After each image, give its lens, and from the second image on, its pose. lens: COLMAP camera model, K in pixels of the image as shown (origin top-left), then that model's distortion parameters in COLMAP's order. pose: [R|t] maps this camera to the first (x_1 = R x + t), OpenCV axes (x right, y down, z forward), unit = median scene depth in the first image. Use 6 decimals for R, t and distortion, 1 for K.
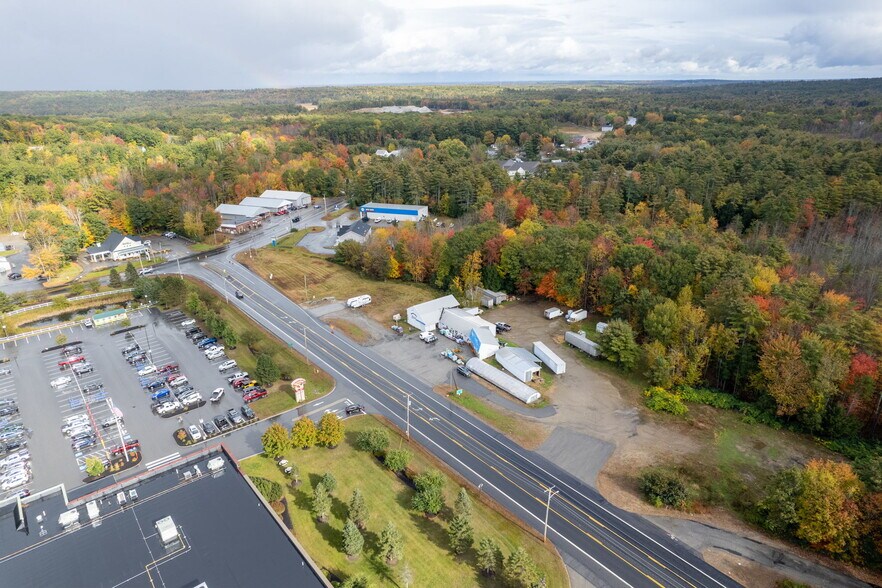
lens RADIAL K [[560.6, 0, 439.9], [0, 560.6, 293.2], [0, 0, 1]] dist [-0.065345, 0.056910]
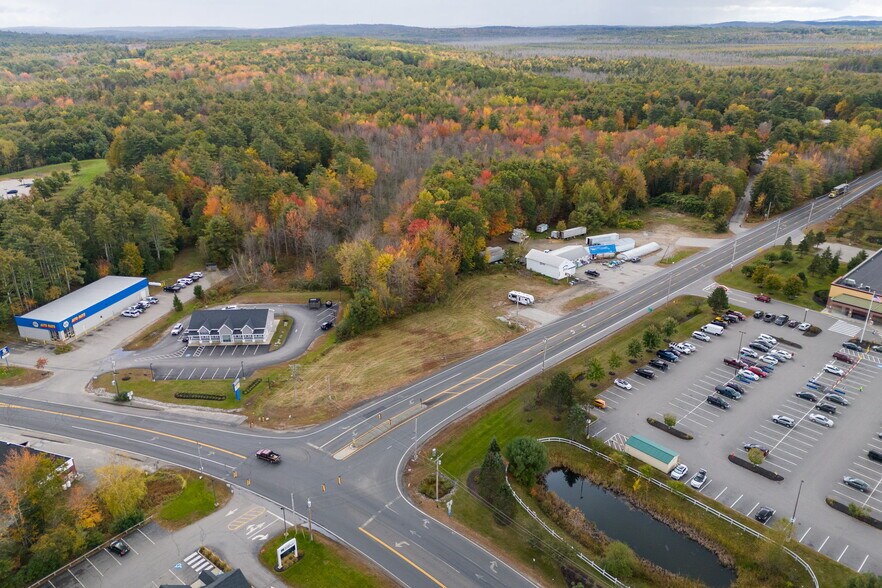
lens RADIAL K [[659.7, 0, 440.4], [0, 659.7, 289.5], [0, 0, 1]] dist [0.071210, -0.068762]
pose [[-0.073273, -0.359636, 0.930211, -1.122576], [0.364298, 0.858614, 0.360651, -0.430926], [-0.928395, 0.365300, 0.068101, 1.029925]]
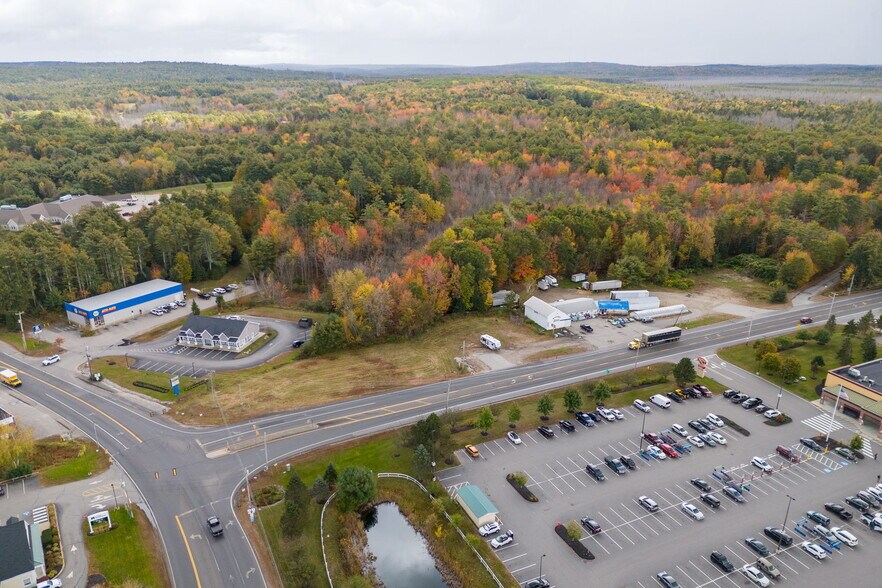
lens RADIAL K [[659.7, 0, 439.0], [0, 659.7, 321.4], [0, 0, 1]] dist [0.071210, -0.068762]
pose [[0.238040, -0.342677, 0.908795, -1.121298], [0.343717, 0.904862, 0.251164, -0.313514], [-0.908402, 0.252581, 0.333178, 0.697341]]
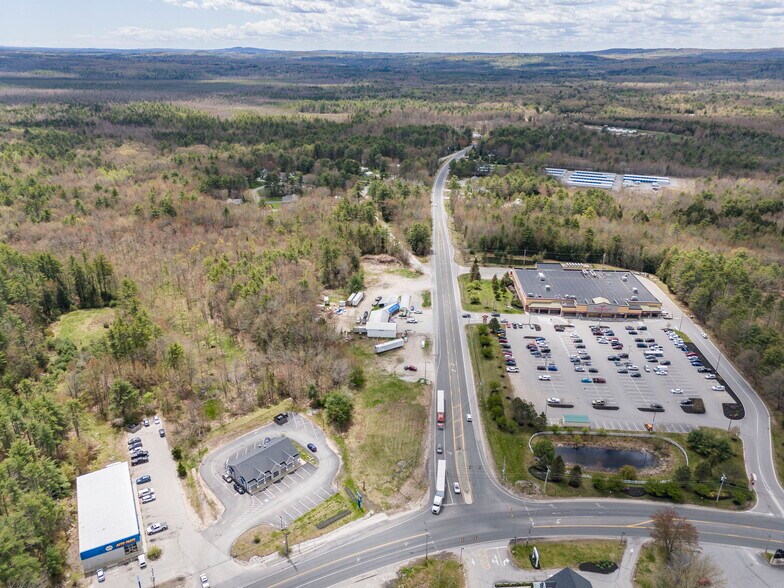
lens RADIAL K [[577.9, 0, 394.3], [0, 577.9, 297.3], [0, 0, 1]] dist [0.067128, -0.056063]
pose [[-0.743853, -0.250178, 0.619753, -0.949591], [0.243187, 0.762417, 0.599650, -0.930967], [-0.622529, 0.596768, -0.506286, 1.602270]]
